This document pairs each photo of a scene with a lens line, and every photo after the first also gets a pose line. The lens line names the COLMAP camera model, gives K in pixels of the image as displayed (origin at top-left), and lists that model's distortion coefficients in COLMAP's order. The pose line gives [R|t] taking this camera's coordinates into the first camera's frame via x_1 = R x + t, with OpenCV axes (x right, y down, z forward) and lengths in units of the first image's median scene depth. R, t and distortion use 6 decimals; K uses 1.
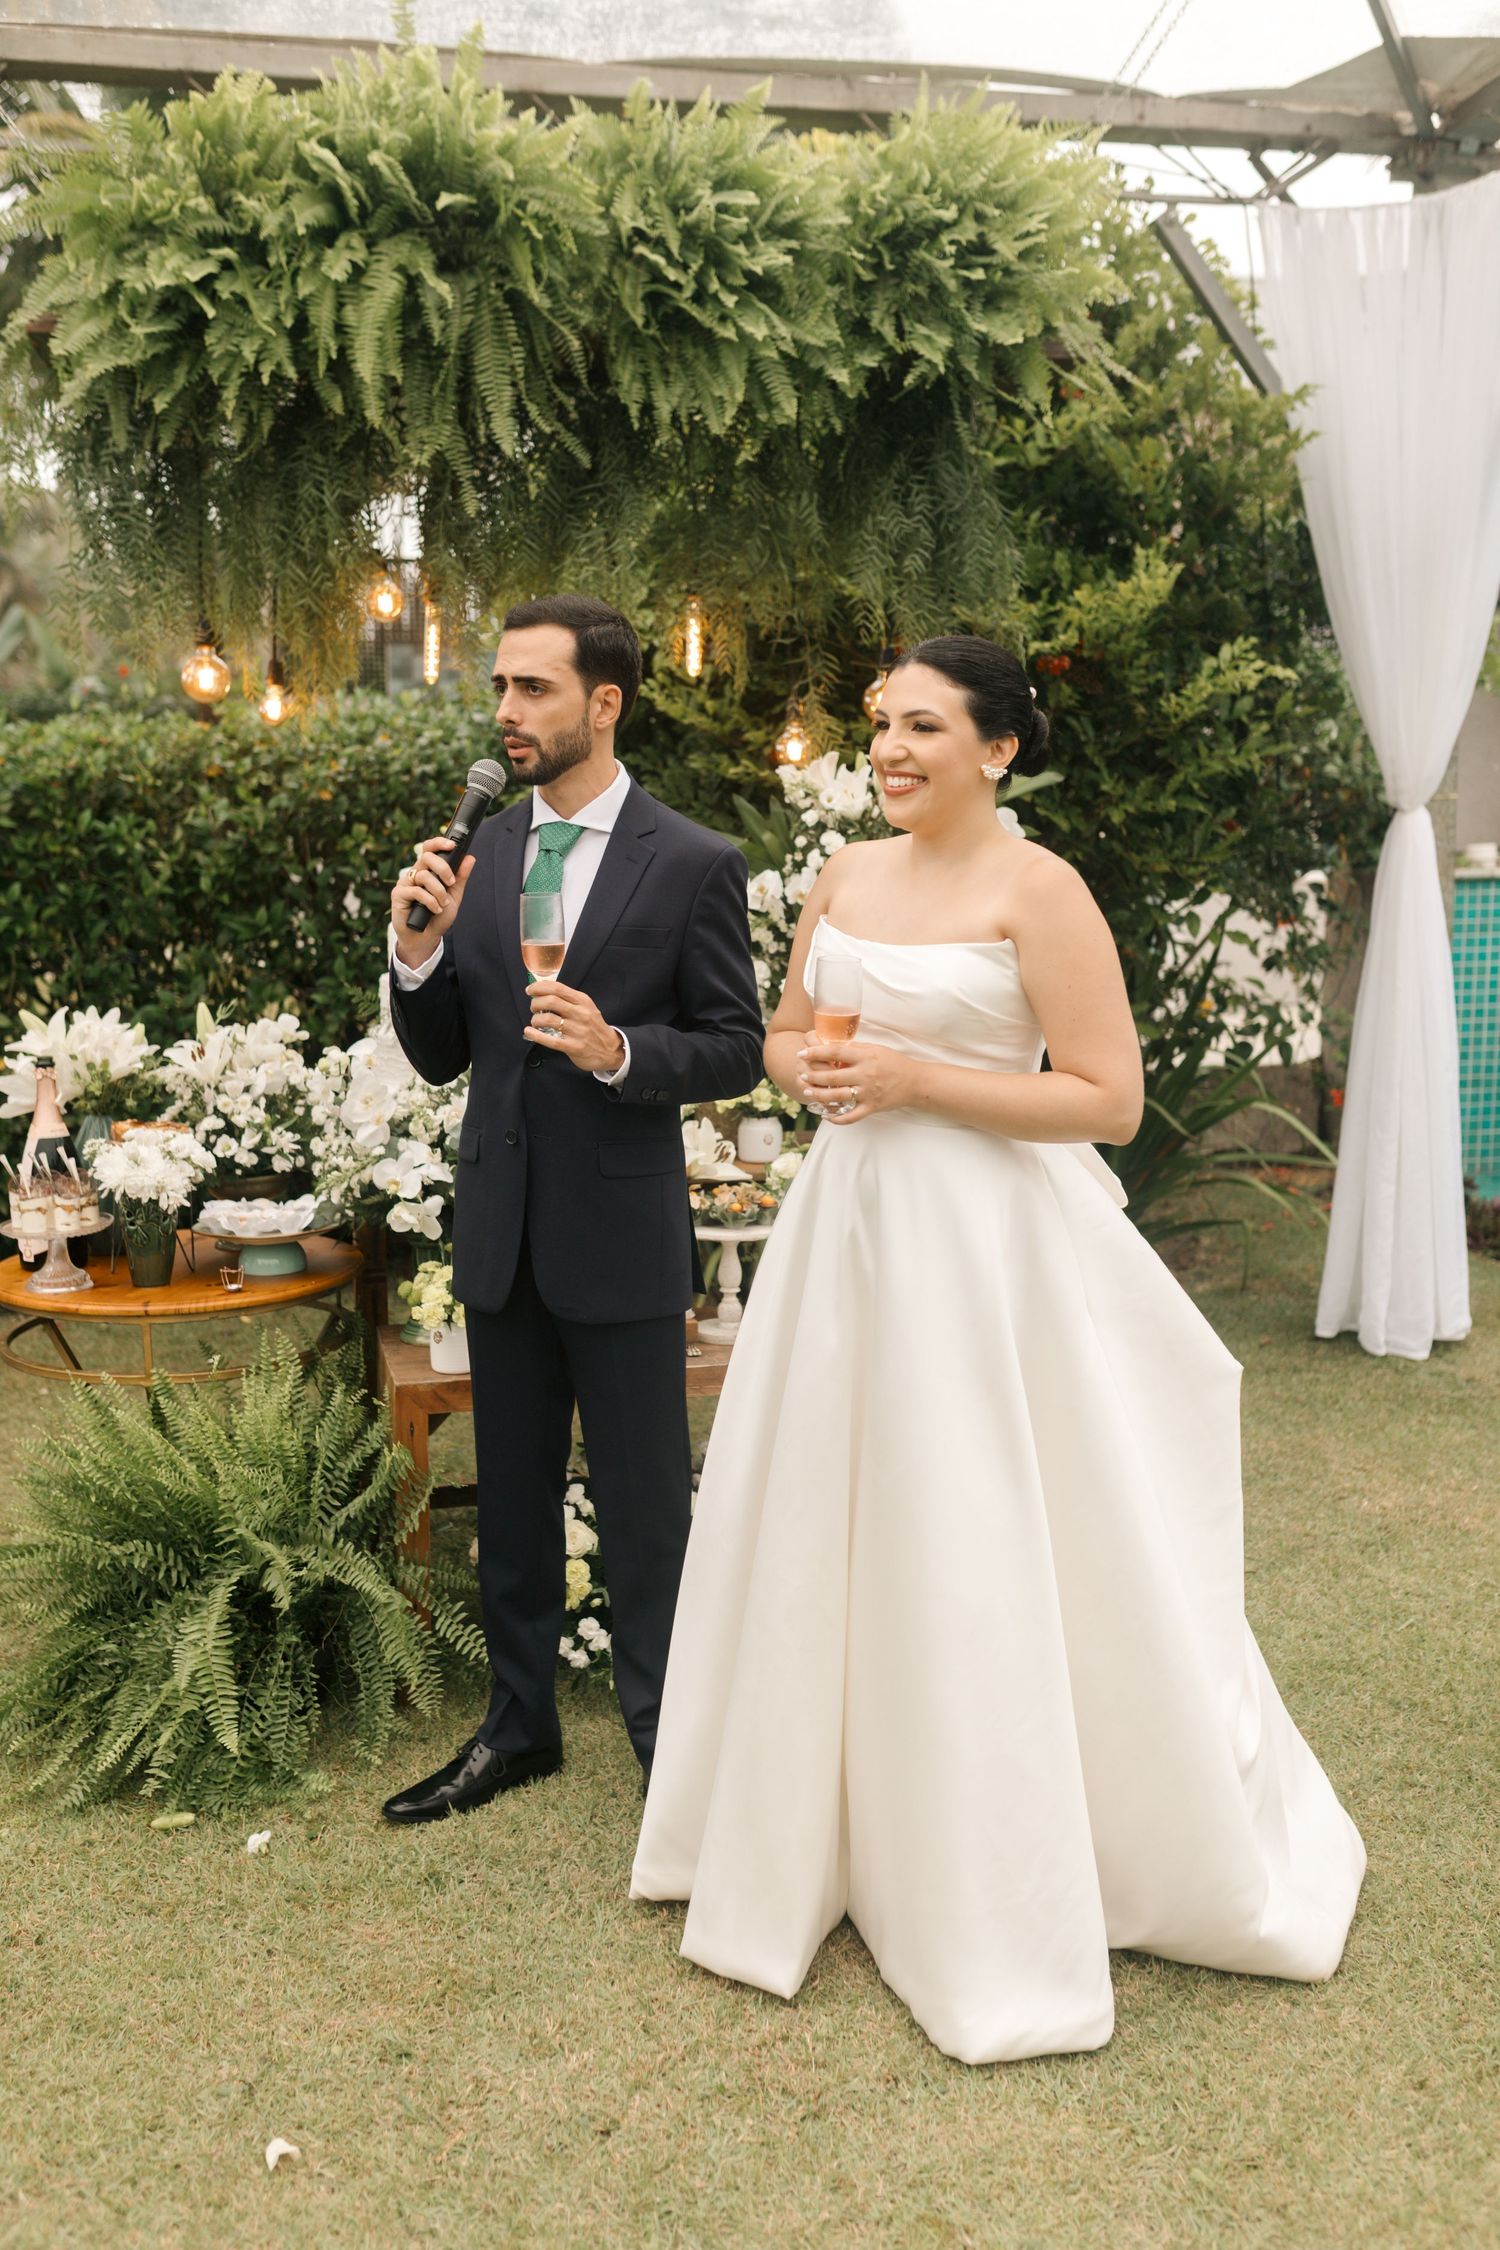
lens RADIAL K [[2301.7, 0, 839.7], [0, 2301.7, 1158.9], [0, 0, 1]] dist [-0.082461, -0.065633]
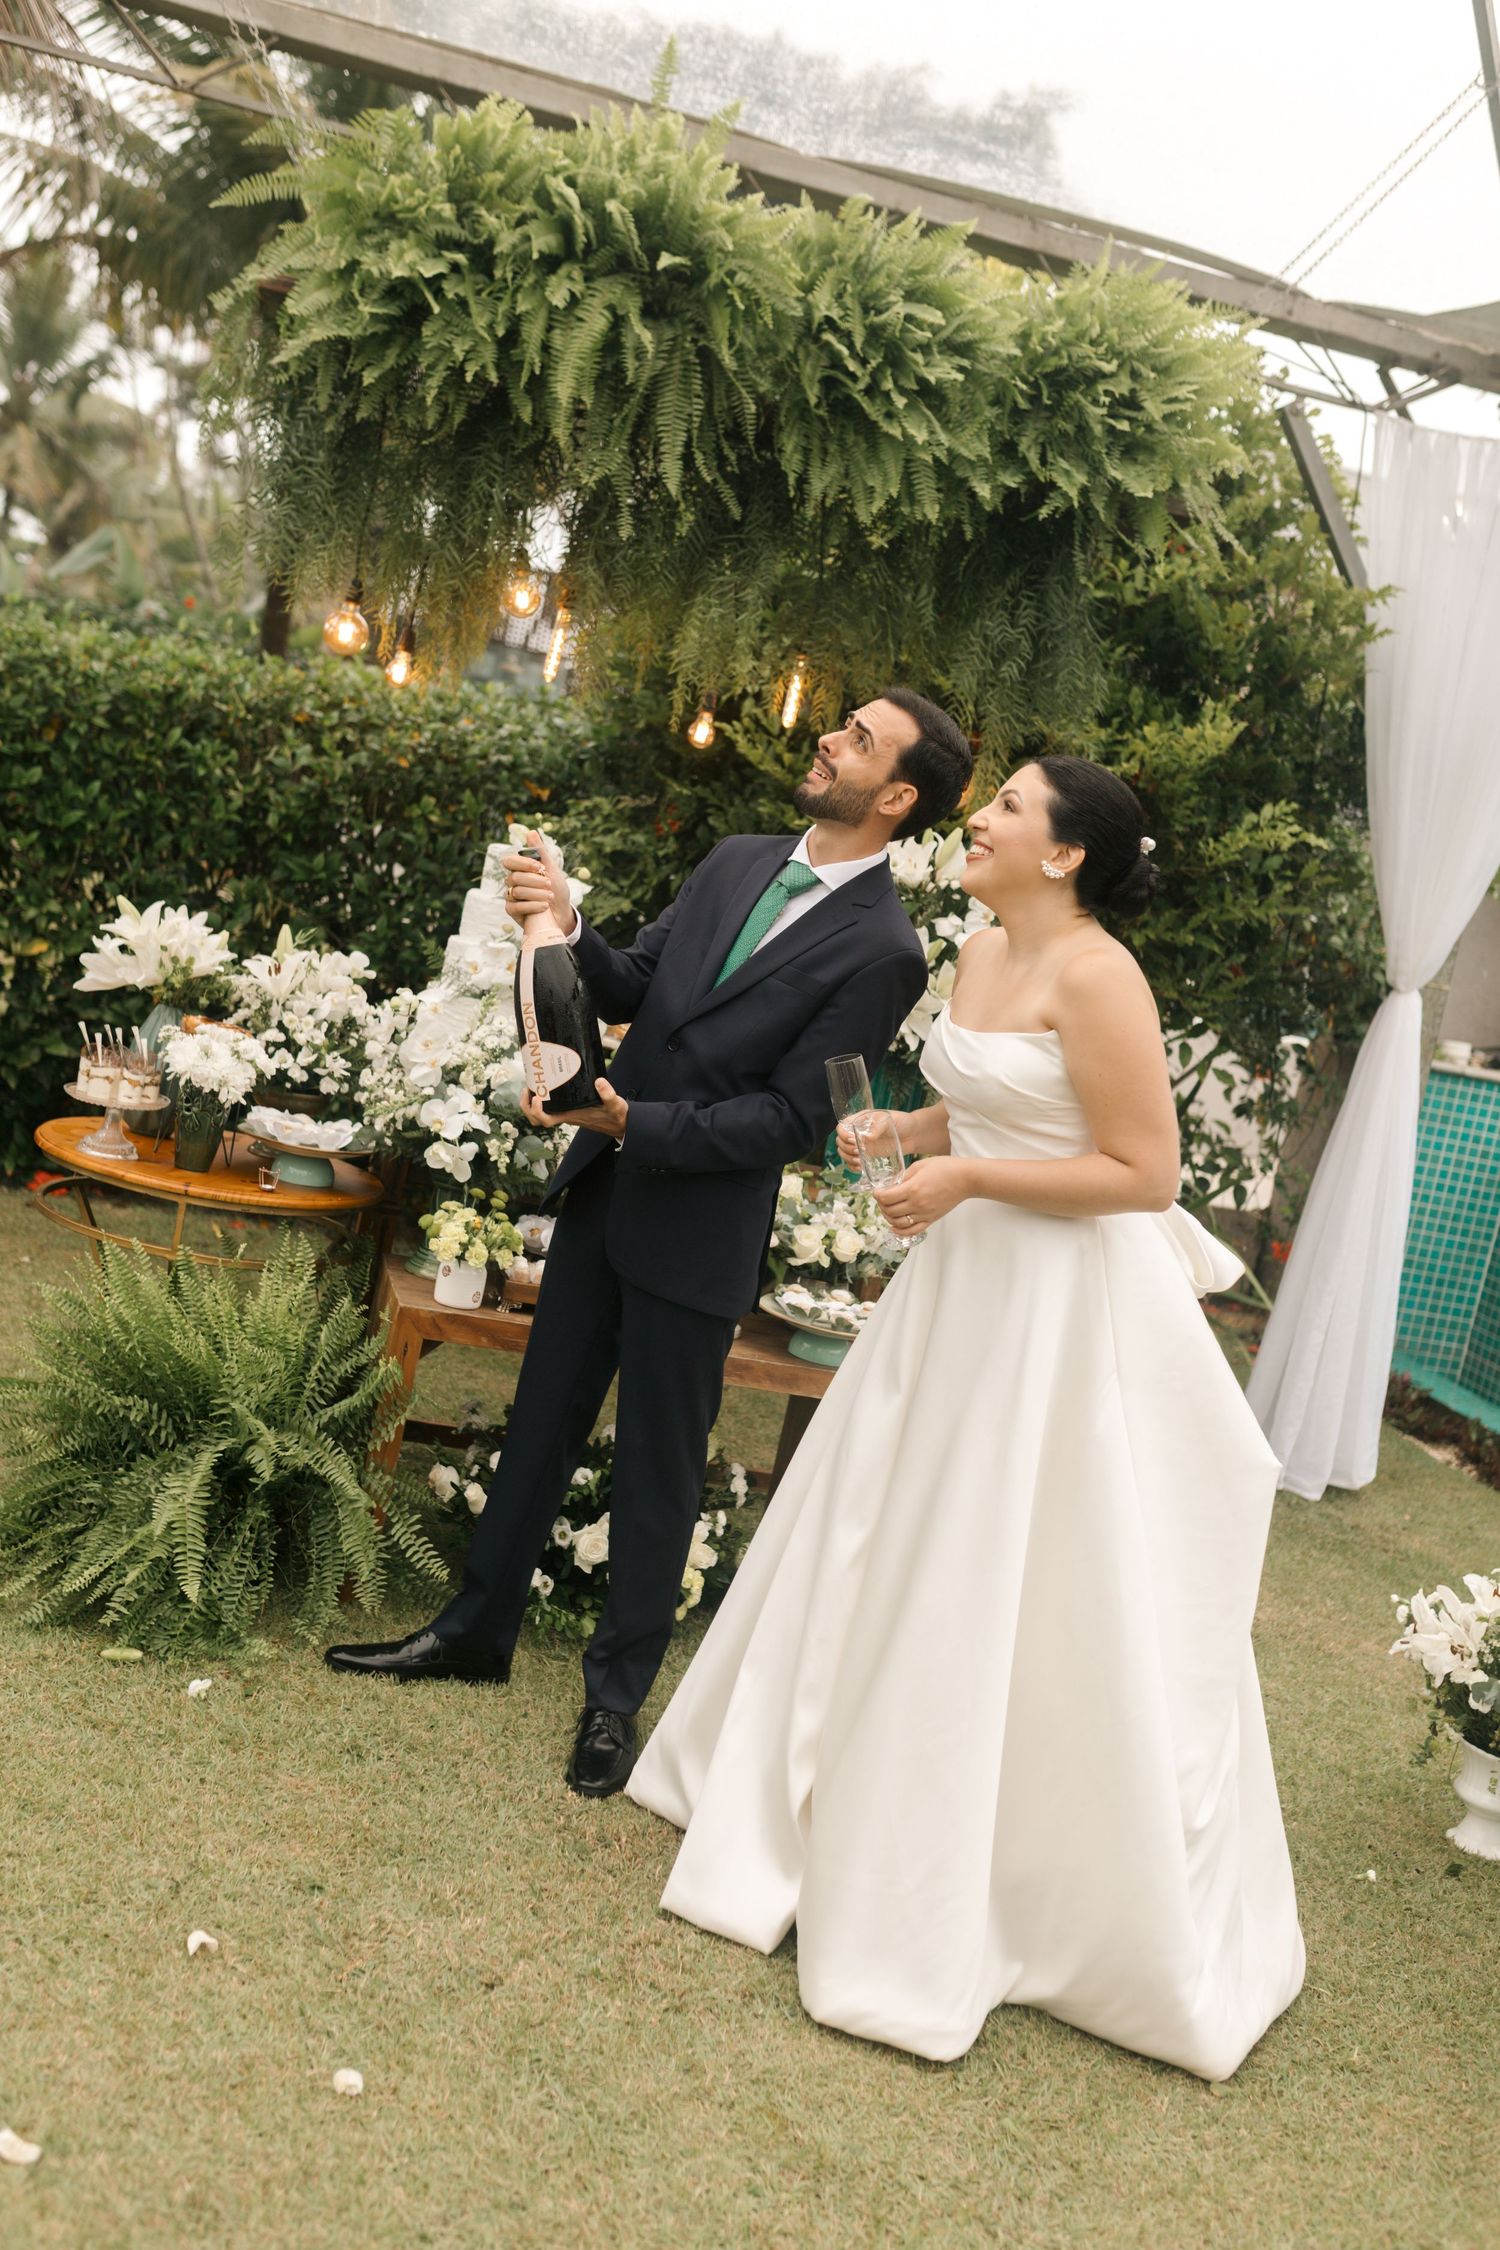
lens RADIAL K [[2336.3, 0, 845.7], [0, 2336.3, 1139.9], [0, 0, 1]] dist [-0.166133, 0.047569]
pose [[0.977399, 0.209080, 0.031237, -0.032615], [-0.207537, 0.977124, -0.046452, 0.024447], [-0.040235, 0.038919, 0.998432, -0.082903]]
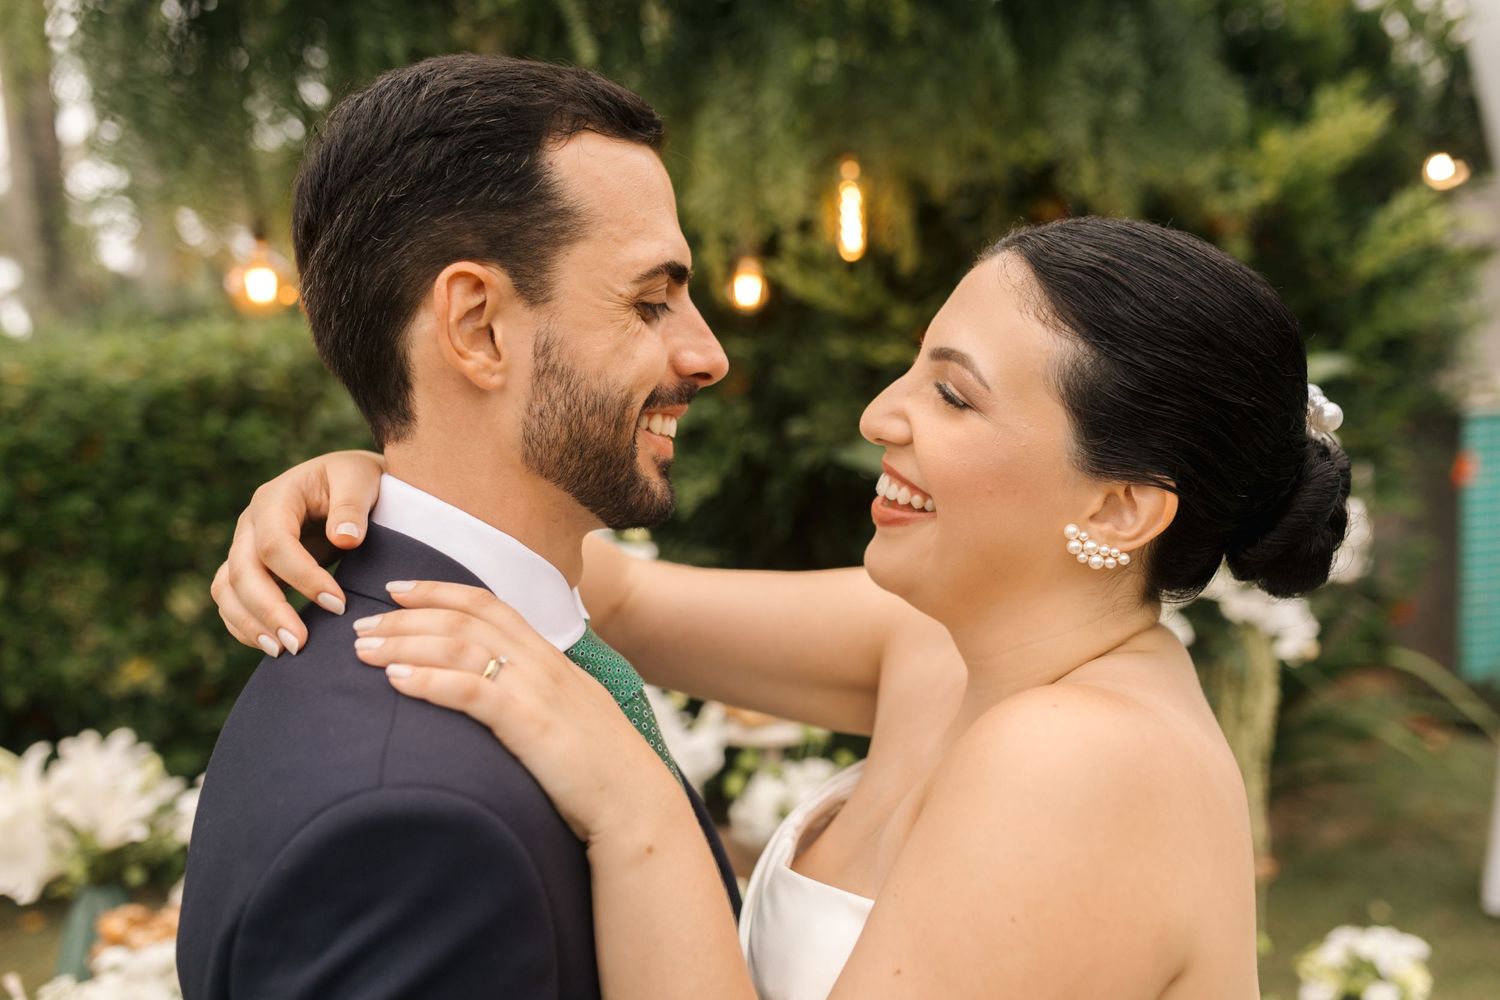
lens RADIAL K [[1565.0, 0, 750.8], [0, 1565.0, 461.8], [0, 0, 1]] dist [-0.051071, 0.097838]
pose [[0.996723, -0.042473, -0.068841, -0.071998], [0.036981, 0.996175, -0.079173, -0.099606], [0.071940, 0.076367, 0.994481, 0.474902]]
